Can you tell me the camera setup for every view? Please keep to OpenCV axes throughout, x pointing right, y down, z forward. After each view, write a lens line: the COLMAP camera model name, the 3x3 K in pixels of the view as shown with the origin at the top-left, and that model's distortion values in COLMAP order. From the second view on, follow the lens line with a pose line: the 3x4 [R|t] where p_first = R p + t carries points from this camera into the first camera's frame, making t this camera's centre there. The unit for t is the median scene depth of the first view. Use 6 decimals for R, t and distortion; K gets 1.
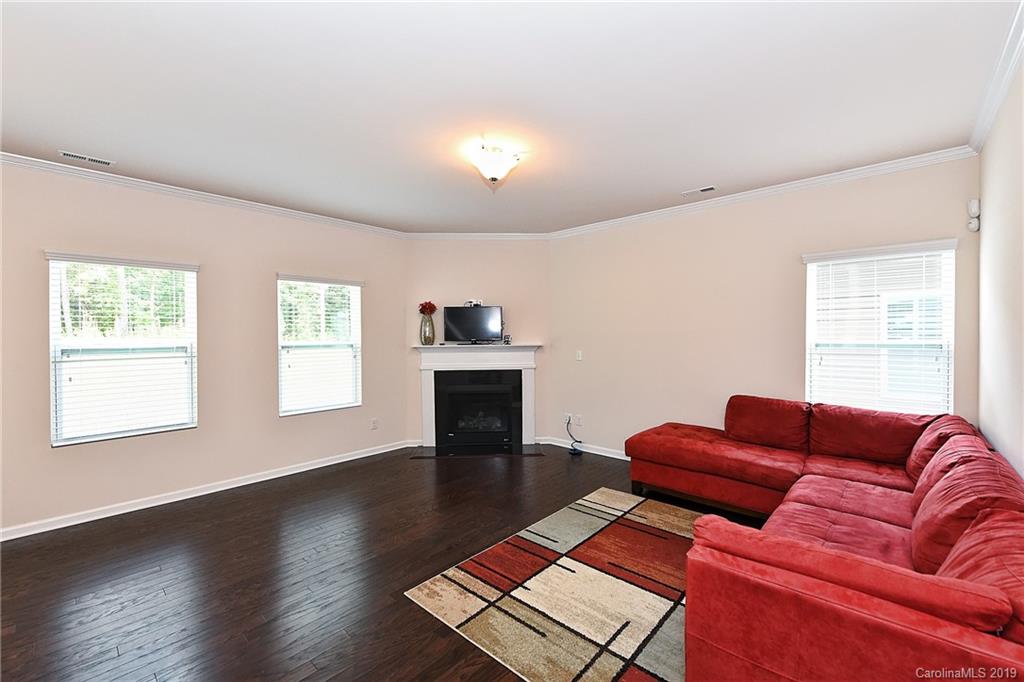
lens RADIAL K [[419.3, 0, 514.8], [0, 419.3, 337.5], [0, 0, 1]] dist [0.001579, 0.000154]
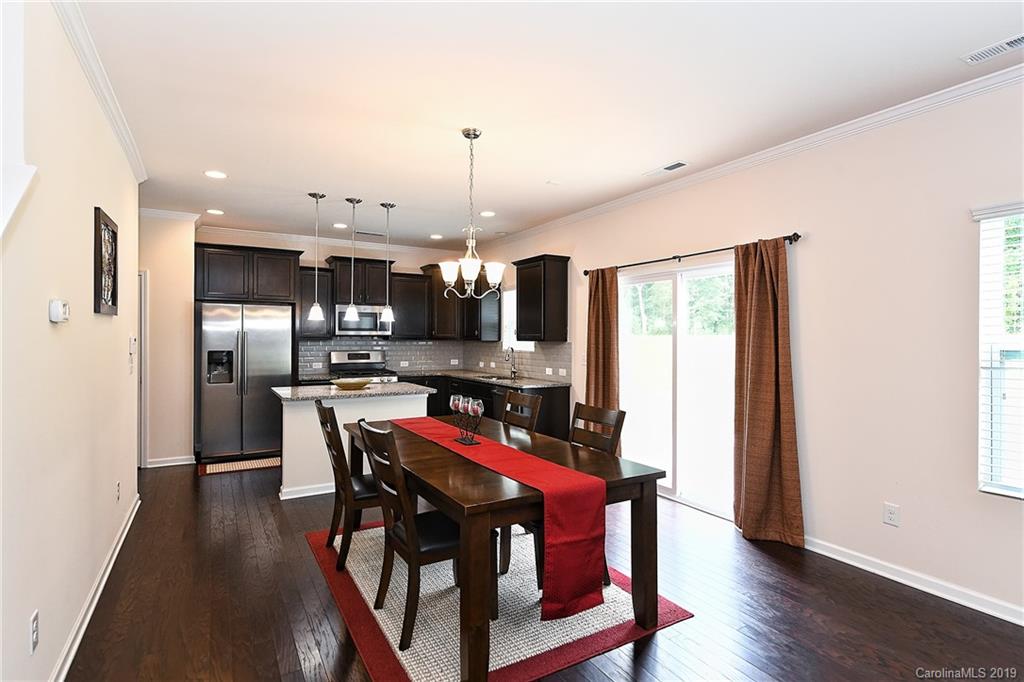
lens RADIAL K [[509.5, 0, 512.4], [0, 509.5, 333.6], [0, 0, 1]] dist [0.003156, -0.000139]
pose [[-0.292989, -0.002647, -0.956112, -0.064966], [-0.007288, 0.999973, -0.000535, 0.007553], [0.956088, 0.006811, -0.293000, 0.450674]]
